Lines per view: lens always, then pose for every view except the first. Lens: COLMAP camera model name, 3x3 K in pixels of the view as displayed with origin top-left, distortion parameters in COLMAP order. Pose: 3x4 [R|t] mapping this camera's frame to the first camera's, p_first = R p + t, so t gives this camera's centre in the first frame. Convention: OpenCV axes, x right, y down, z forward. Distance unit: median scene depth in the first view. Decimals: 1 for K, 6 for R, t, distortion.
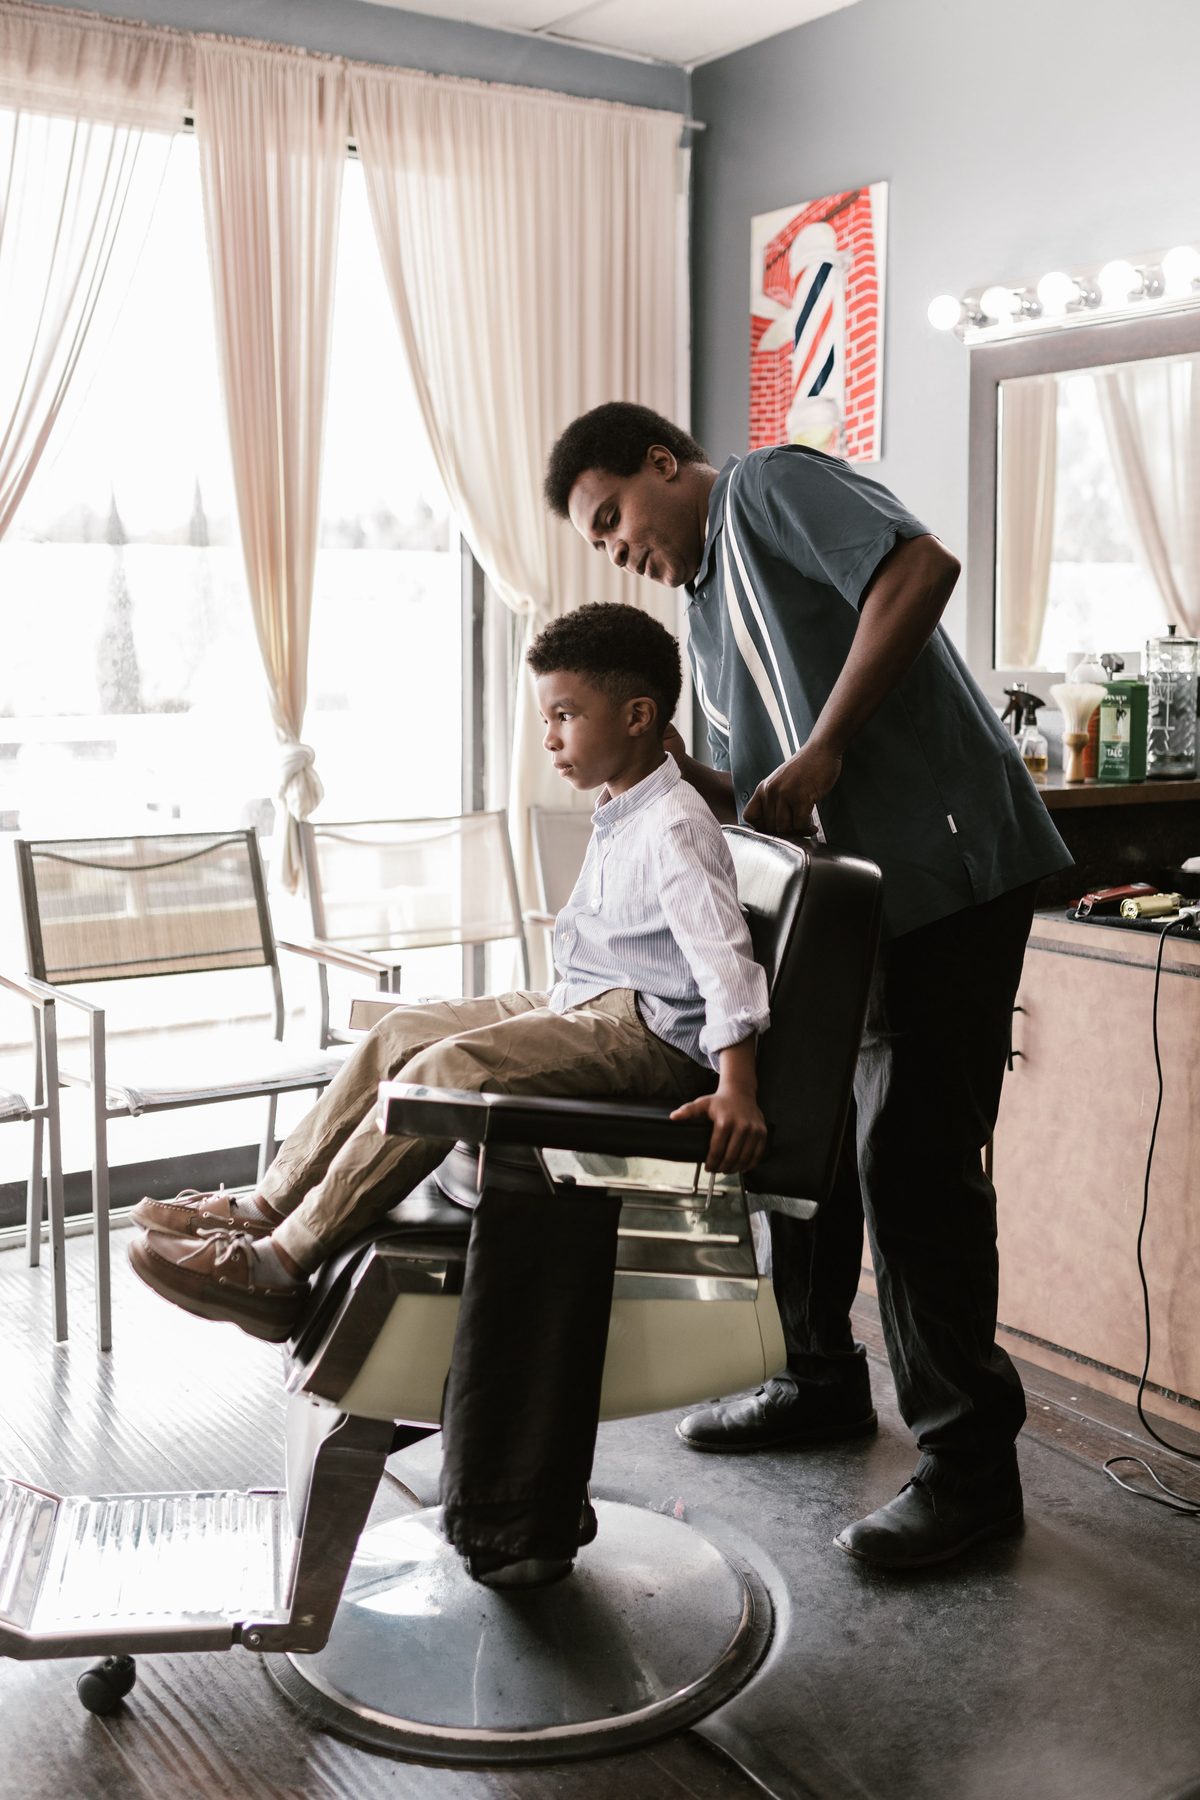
lens RADIAL K [[1951.5, 0, 614.1], [0, 1951.5, 912.2], [0, 0, 1]] dist [0.002276, 0.000000]
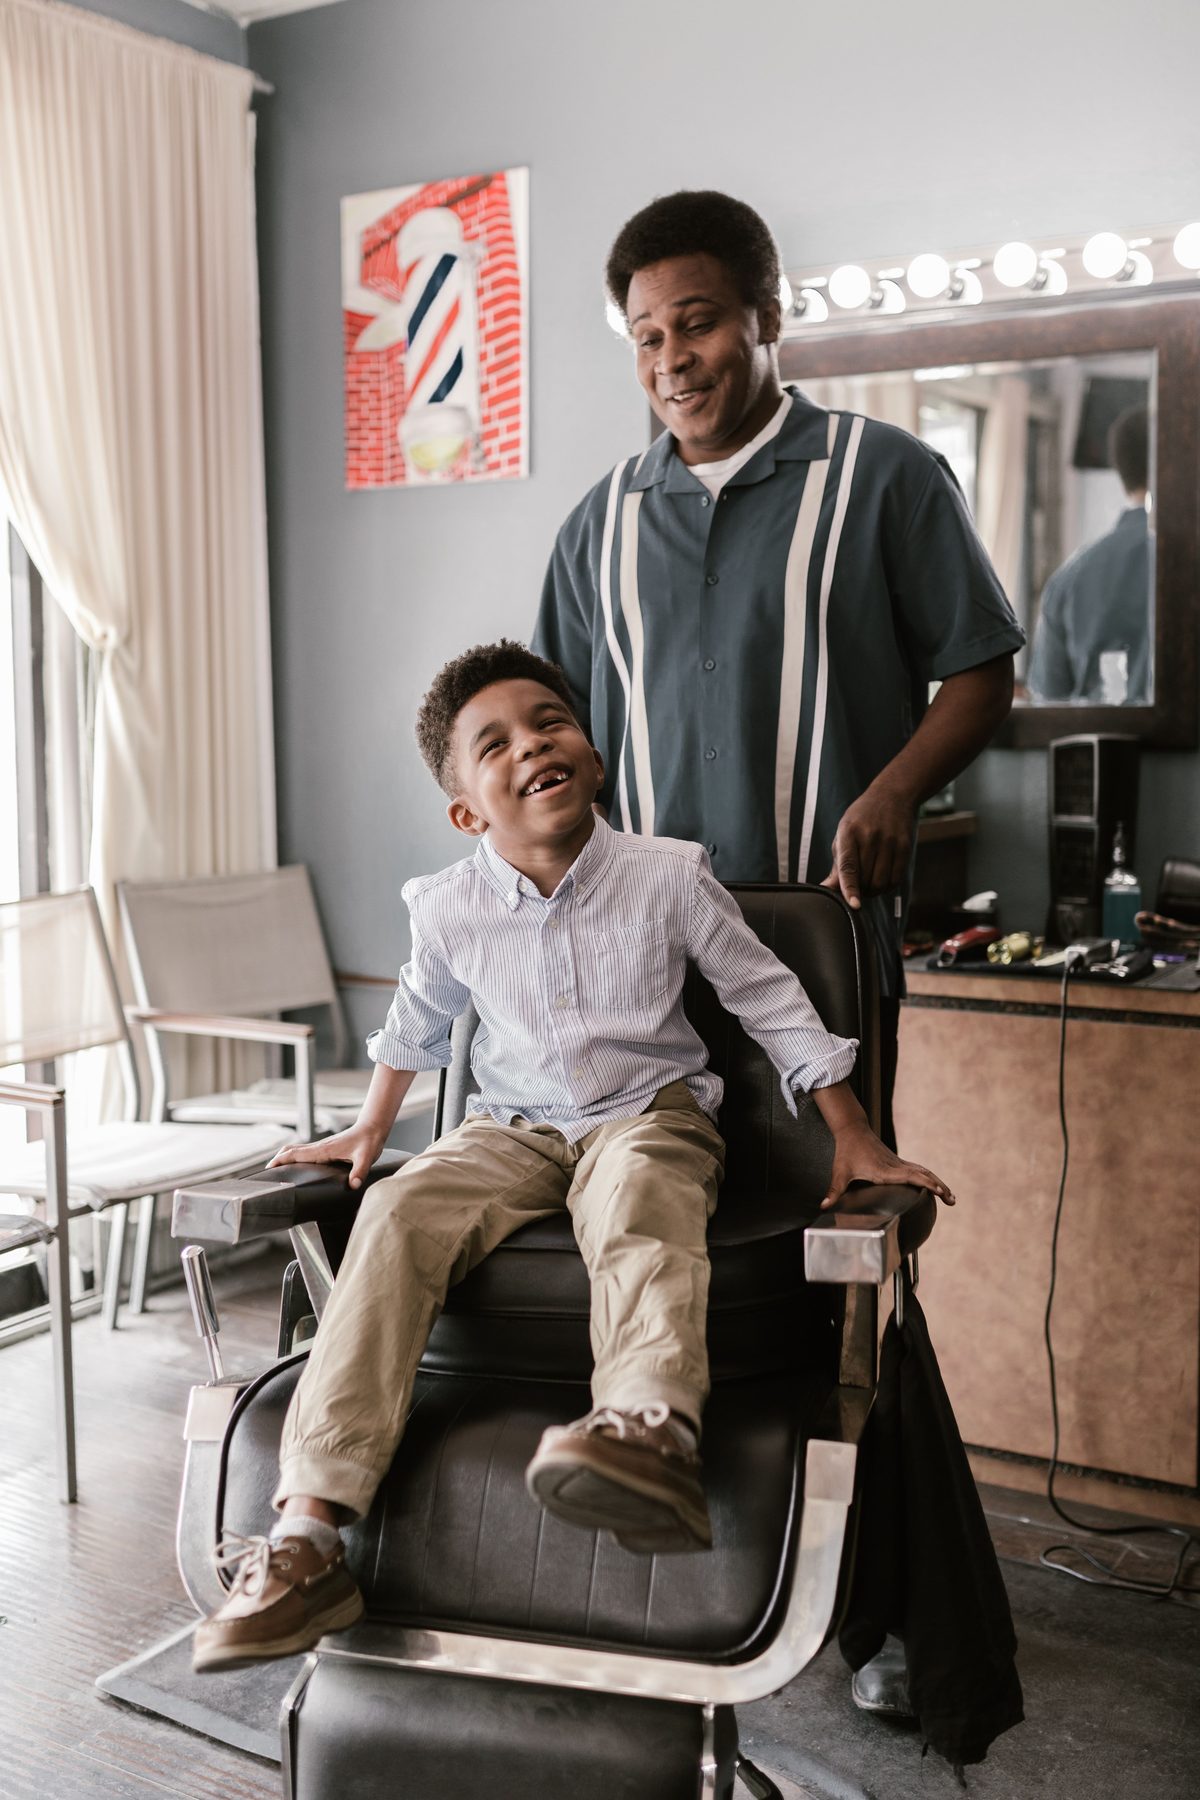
lens RADIAL K [[1951.5, 0, 712.0], [0, 1951.5, 893.4], [0, 0, 1]] dist [0.002276, 0.000000]
pose [[0.895477, -0.060184, 0.441020, -0.194975], [0.076531, 0.996879, -0.019354, -0.016378], [-0.438479, 0.051083, 0.897289, 0.166423]]
